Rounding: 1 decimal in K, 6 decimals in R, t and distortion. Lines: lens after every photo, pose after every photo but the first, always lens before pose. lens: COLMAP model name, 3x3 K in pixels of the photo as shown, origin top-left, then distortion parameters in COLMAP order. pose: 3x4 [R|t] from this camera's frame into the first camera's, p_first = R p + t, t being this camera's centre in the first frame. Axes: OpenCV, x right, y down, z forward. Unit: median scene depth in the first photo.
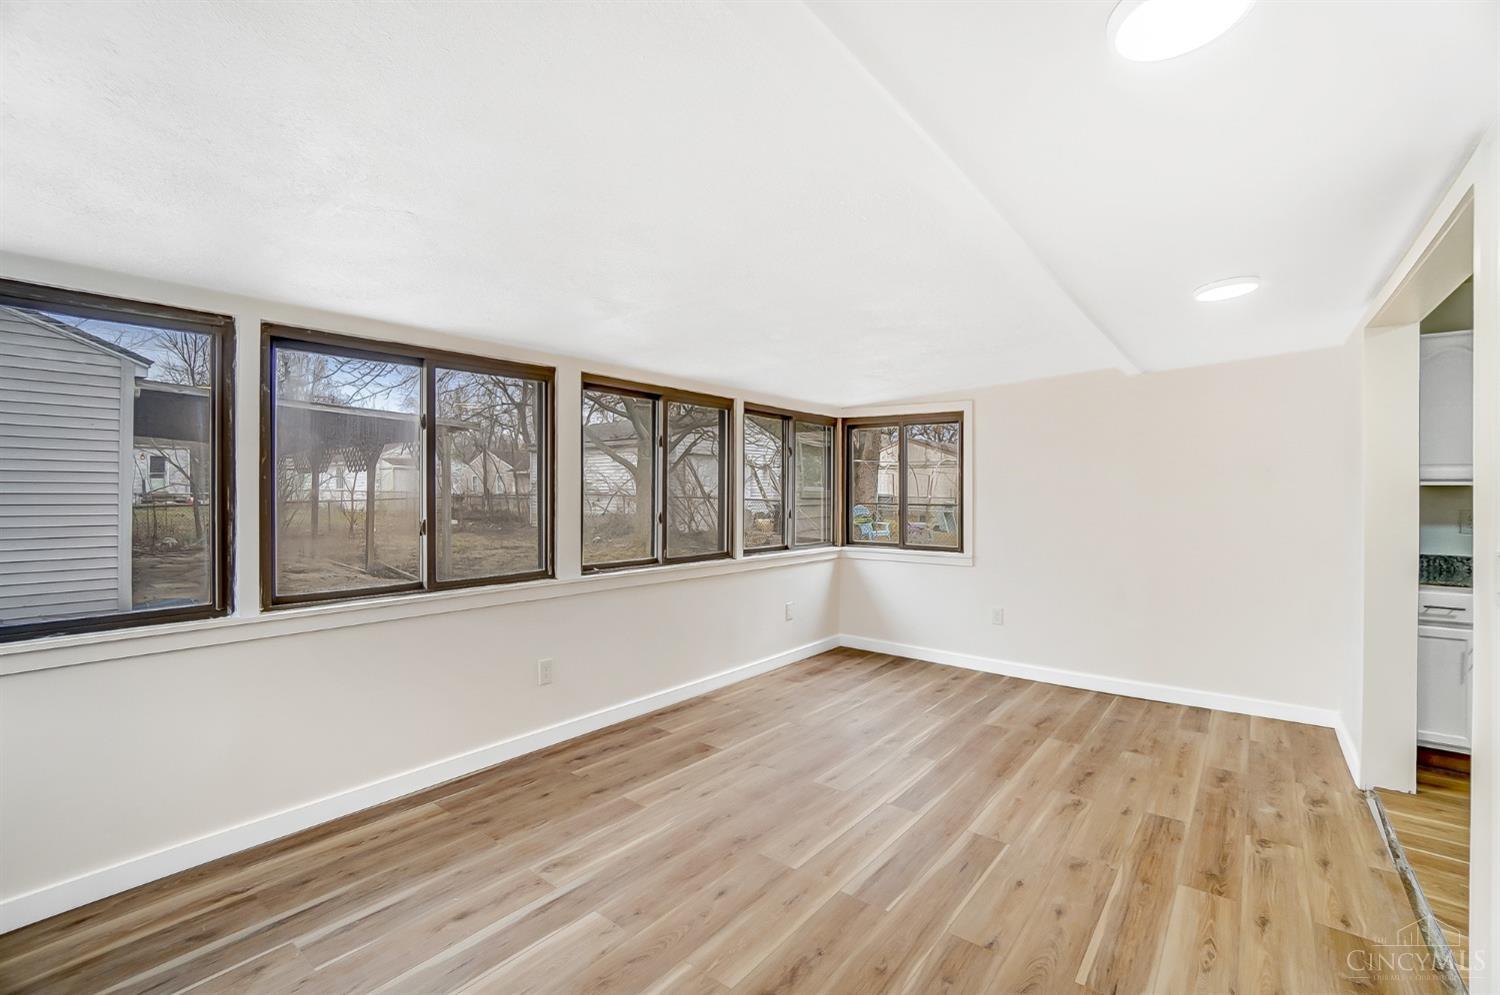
lens RADIAL K [[675.8, 0, 747.9], [0, 675.8, 485.6], [0, 0, 1]] dist [-0.071090, 0.027767]
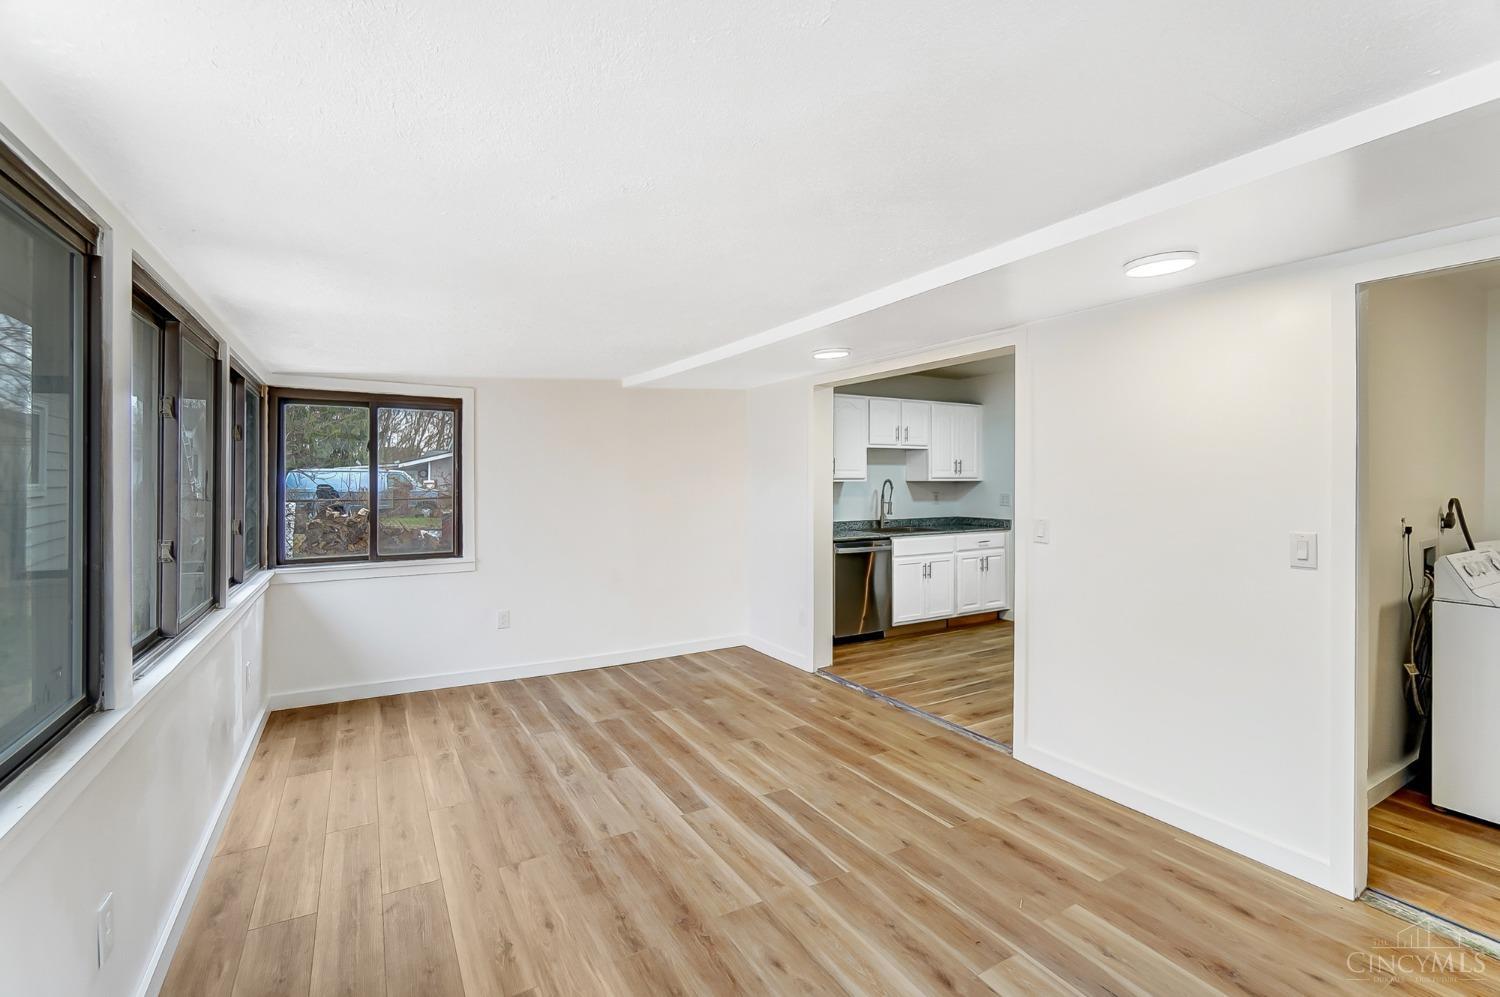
lens RADIAL K [[671.1, 0, 771.5], [0, 671.1, 476.1], [0, 0, 1]] dist [-0.001793, -0.000315]
pose [[0.347718, -0.002323, 0.937596, -0.537769], [-0.004673, 0.999980, 0.004211, -0.019551], [-0.937587, -0.005845, 0.347701, 0.432352]]
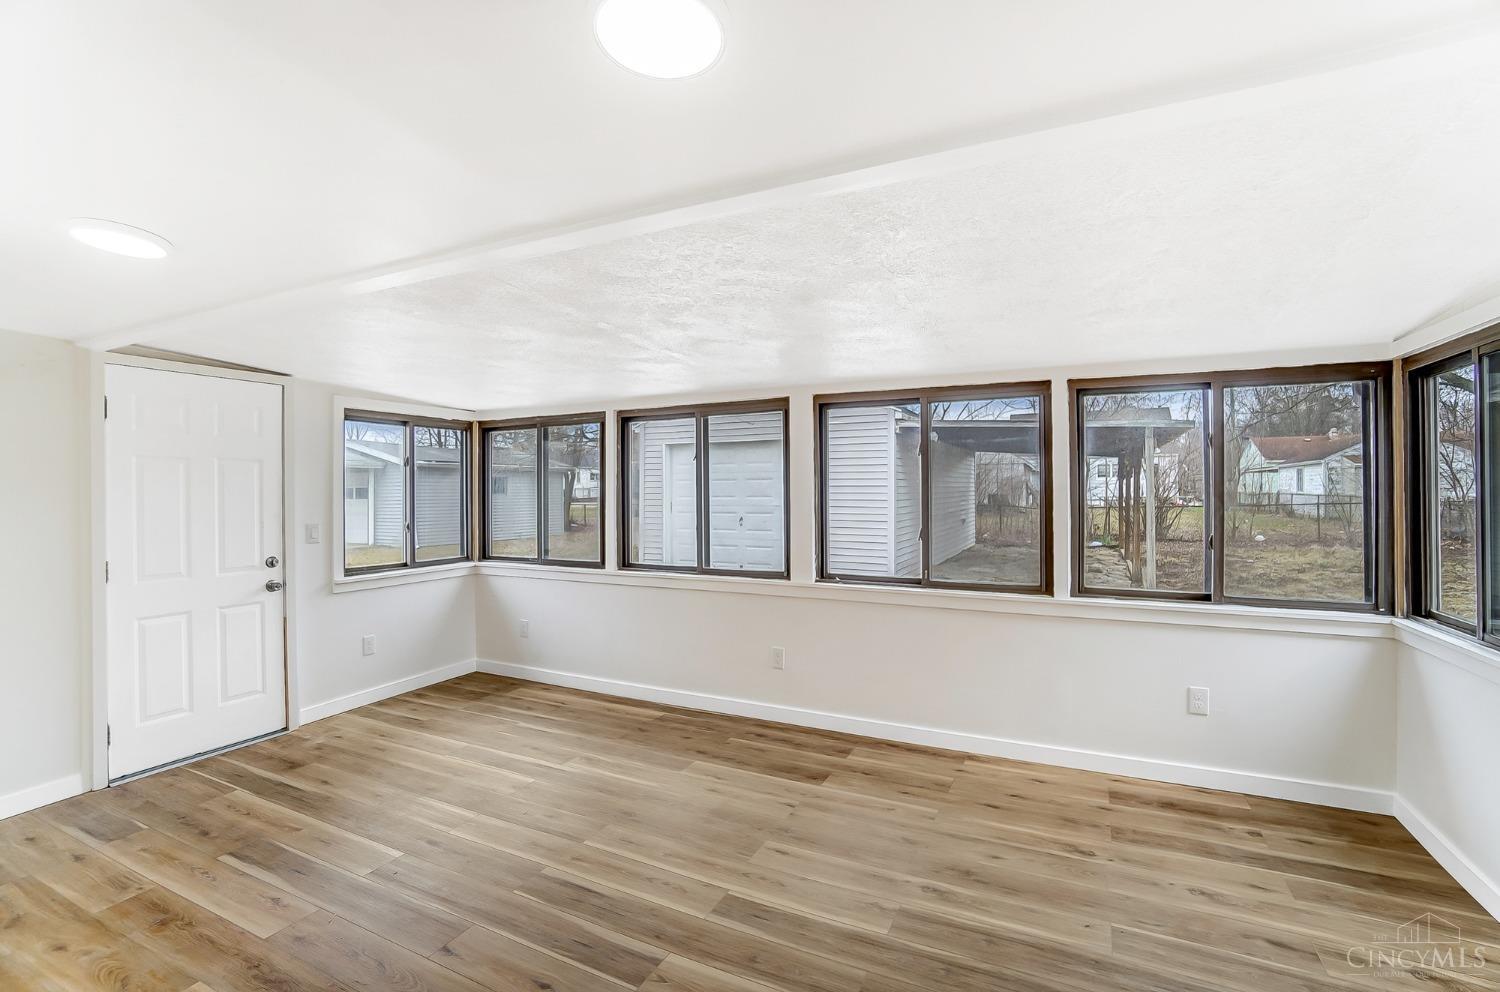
lens RADIAL K [[675.4, 0, 761.0], [0, 675.4, 485.3], [0, 0, 1]] dist [-0.064578, 0.024053]
pose [[0.209590, -0.010761, -0.977730, 0.825837], [0.009472, 0.999915, -0.008975, -0.014930], [0.977743, -0.007380, 0.209674, 0.700970]]
